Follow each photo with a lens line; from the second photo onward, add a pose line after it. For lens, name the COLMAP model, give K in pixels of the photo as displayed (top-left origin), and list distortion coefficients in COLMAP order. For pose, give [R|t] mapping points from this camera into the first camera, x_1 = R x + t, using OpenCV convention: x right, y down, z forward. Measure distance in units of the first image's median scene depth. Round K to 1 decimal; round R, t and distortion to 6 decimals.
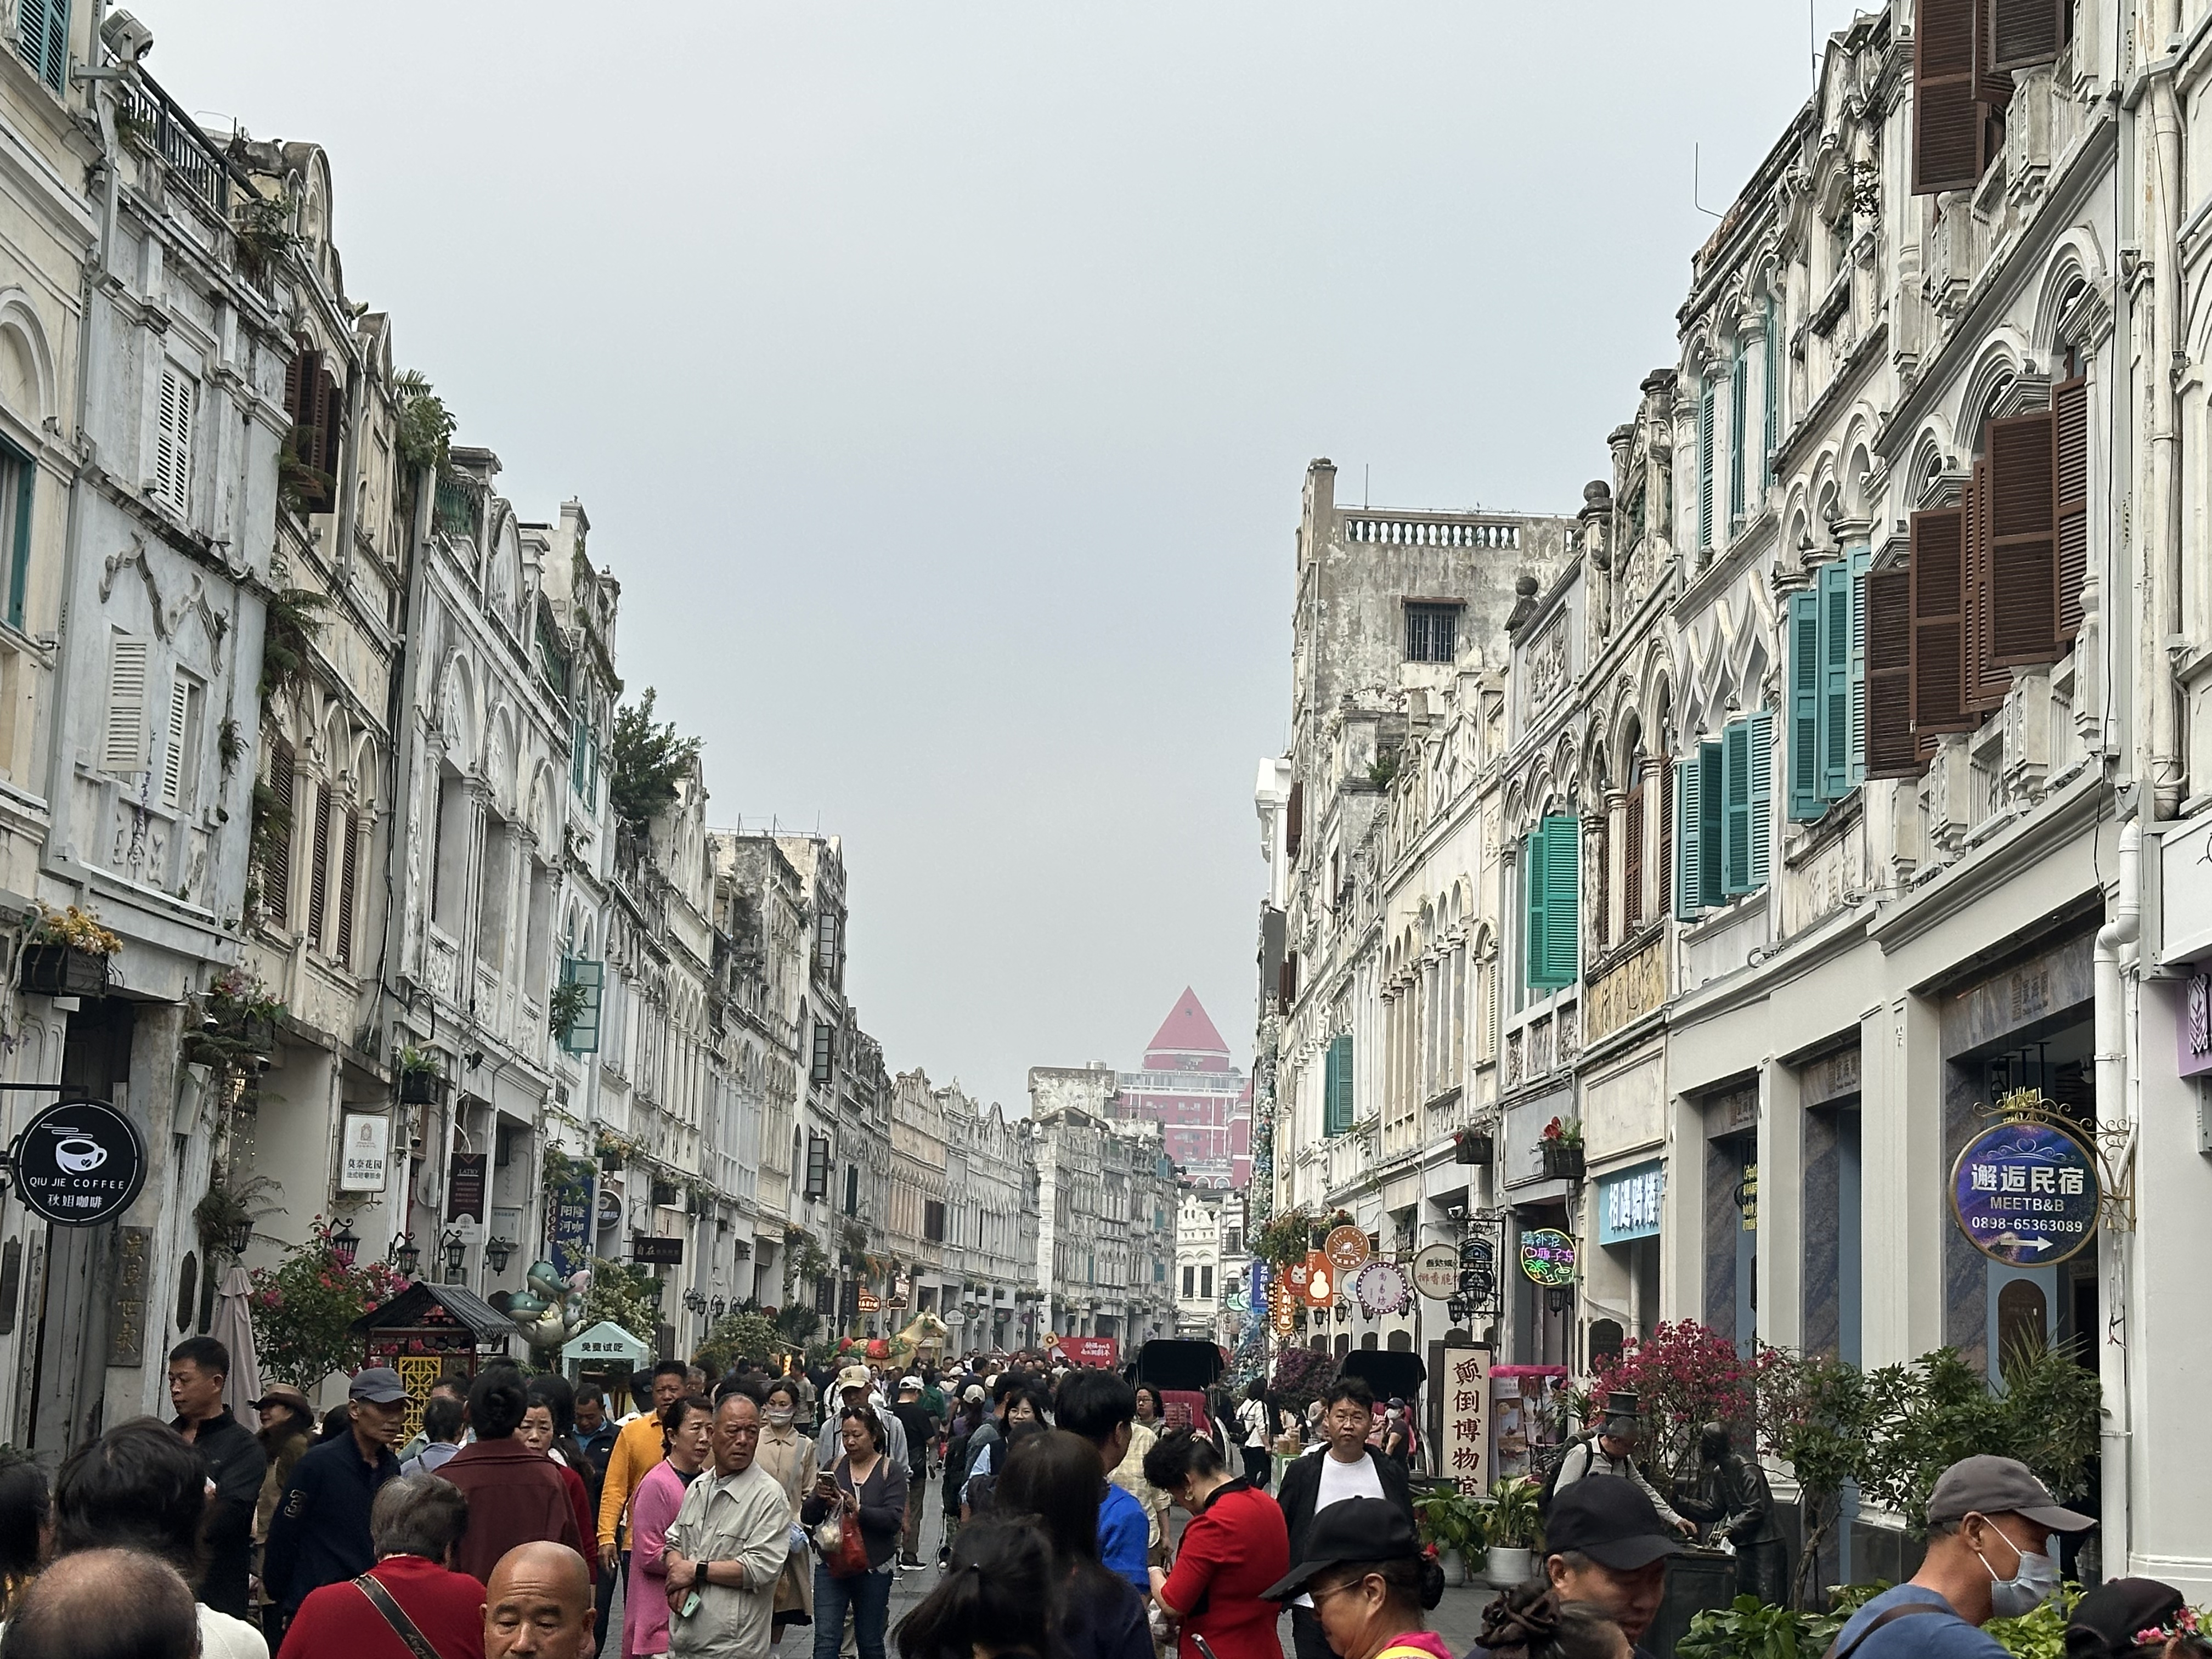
lens RADIAL K [[3537.0, 0, 1106.0], [0, 3537.0, 829.5], [0, 0, 1]] dist [0.053571, 0.036130]
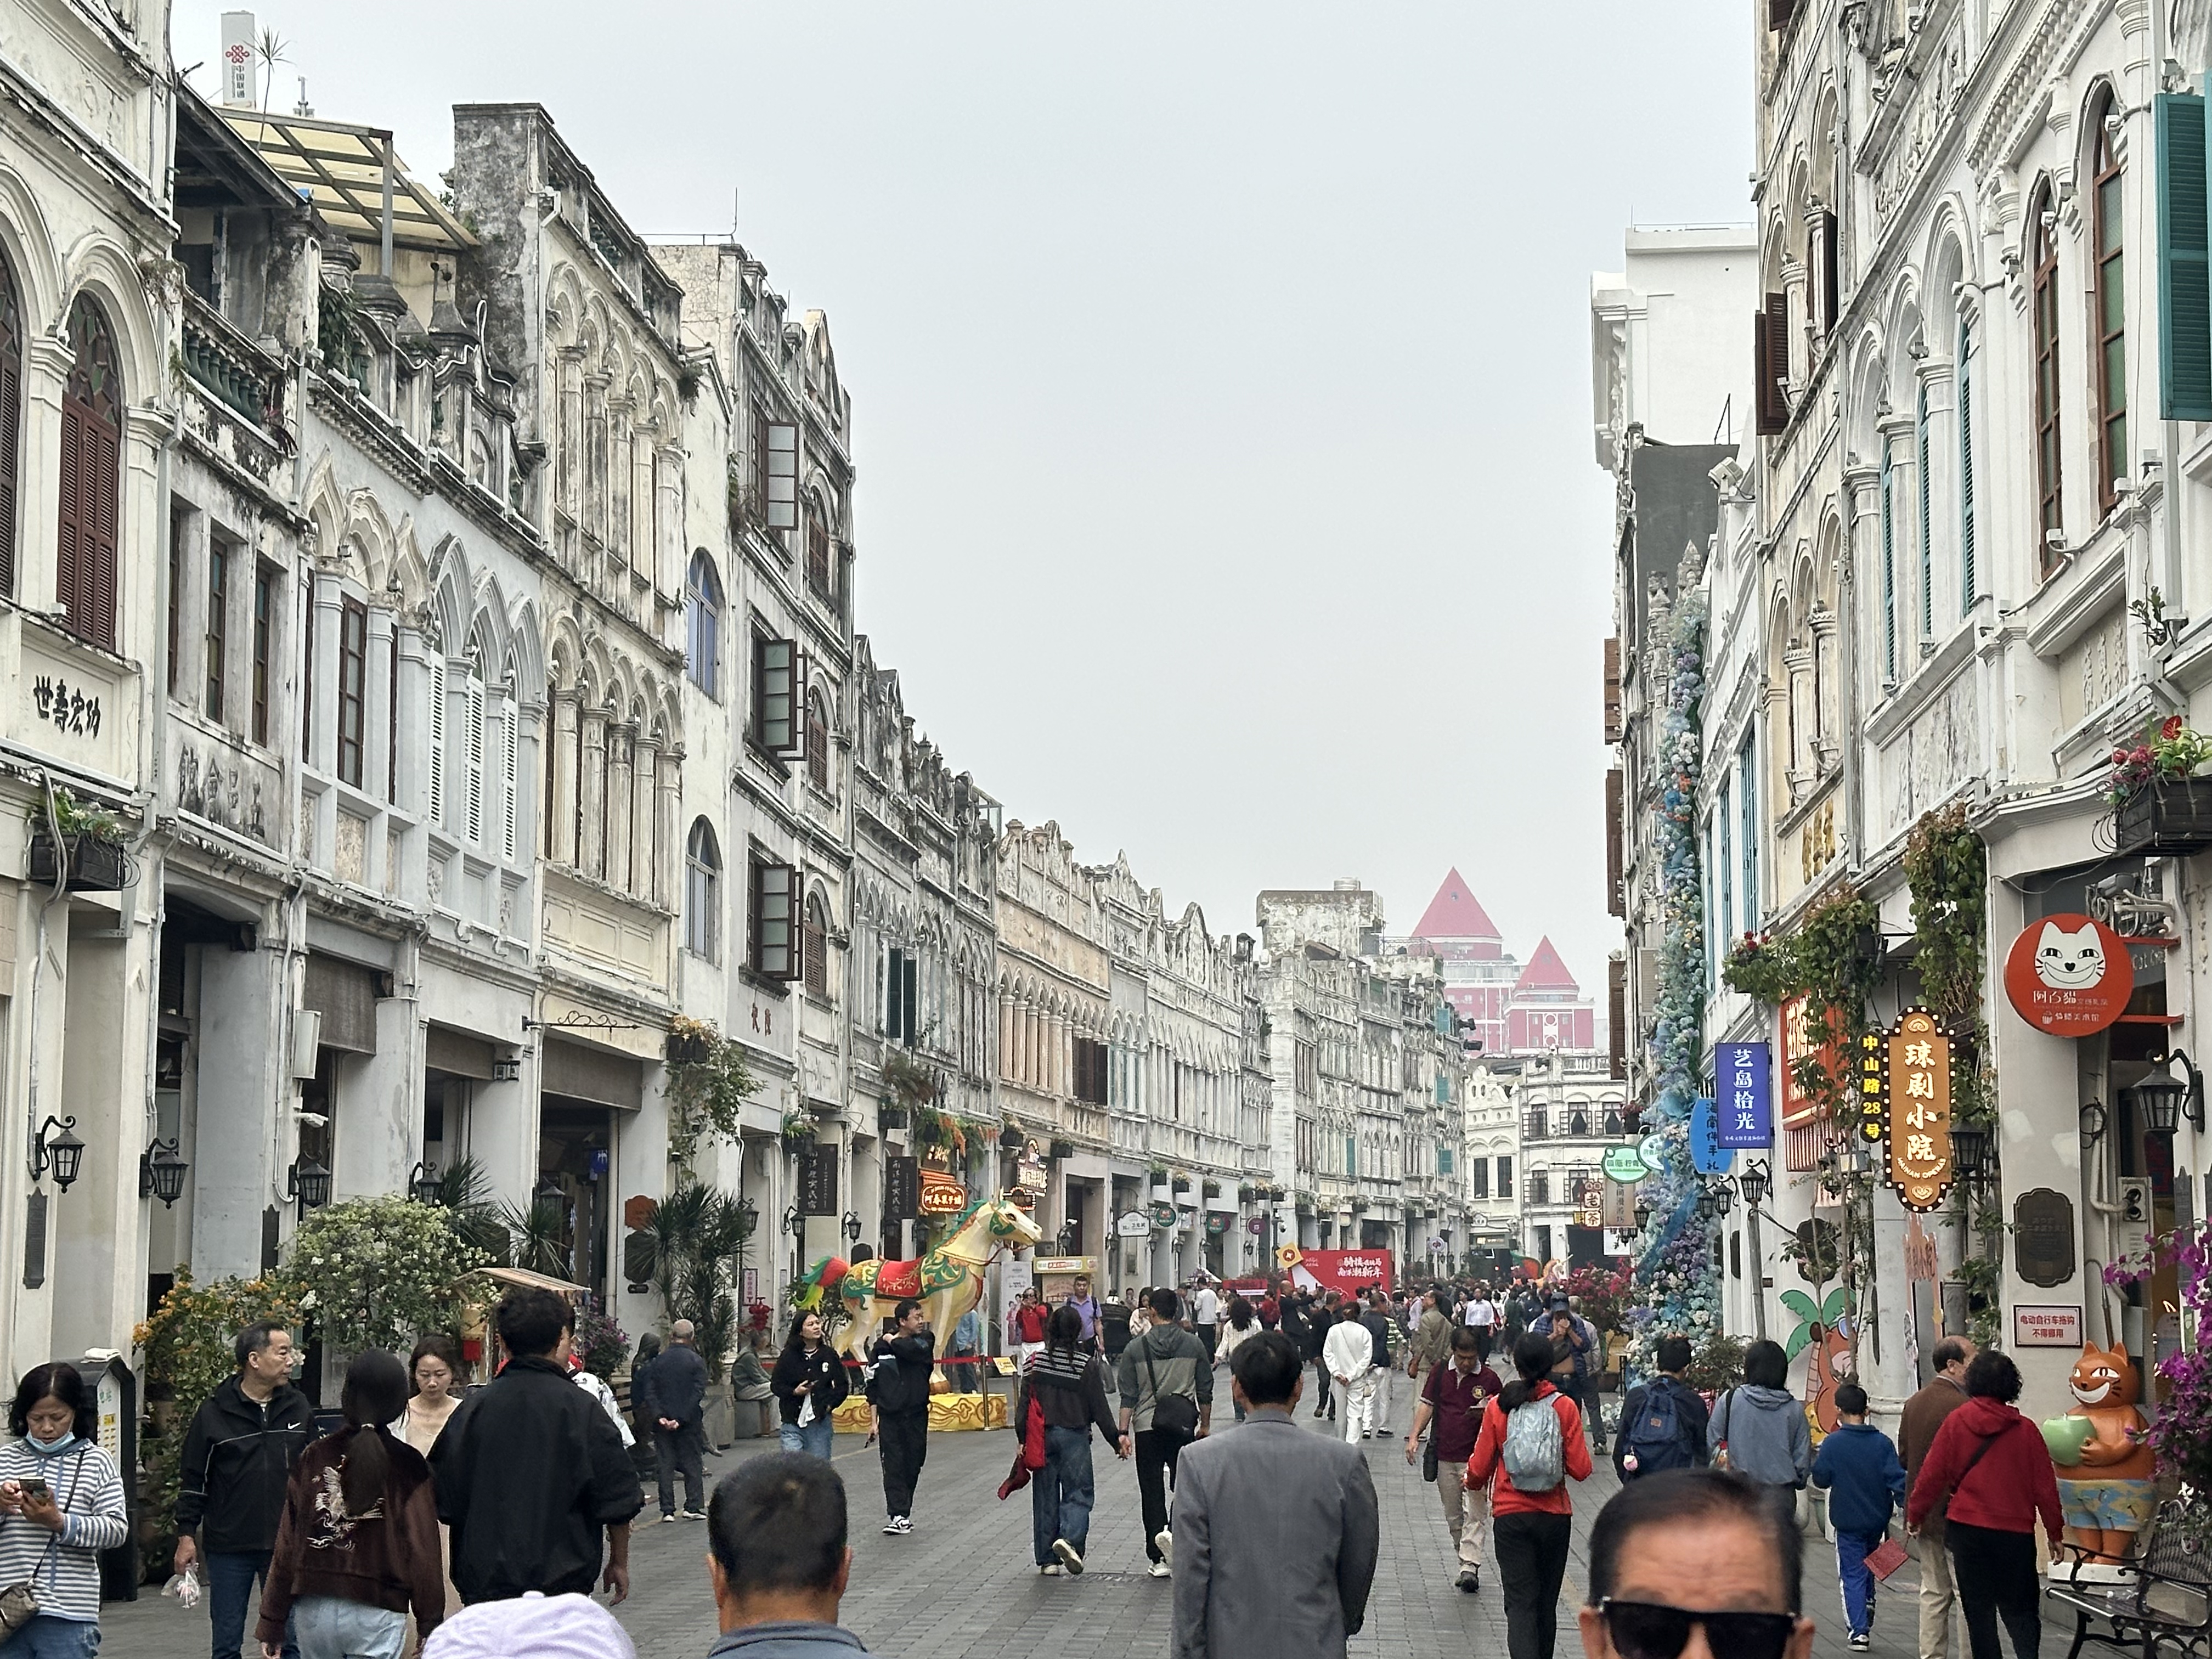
lens RADIAL K [[3724.7, 0, 1106.0], [0, 3724.7, 829.5], [0, 0, 1]] dist [0.063156, 0.061680]
pose [[0.996737, -0.043341, -0.068088, 0.000660], [0.045164, 0.998655, 0.025460, 0.042889], [0.066893, -0.028452, 0.997354, 0.288879]]
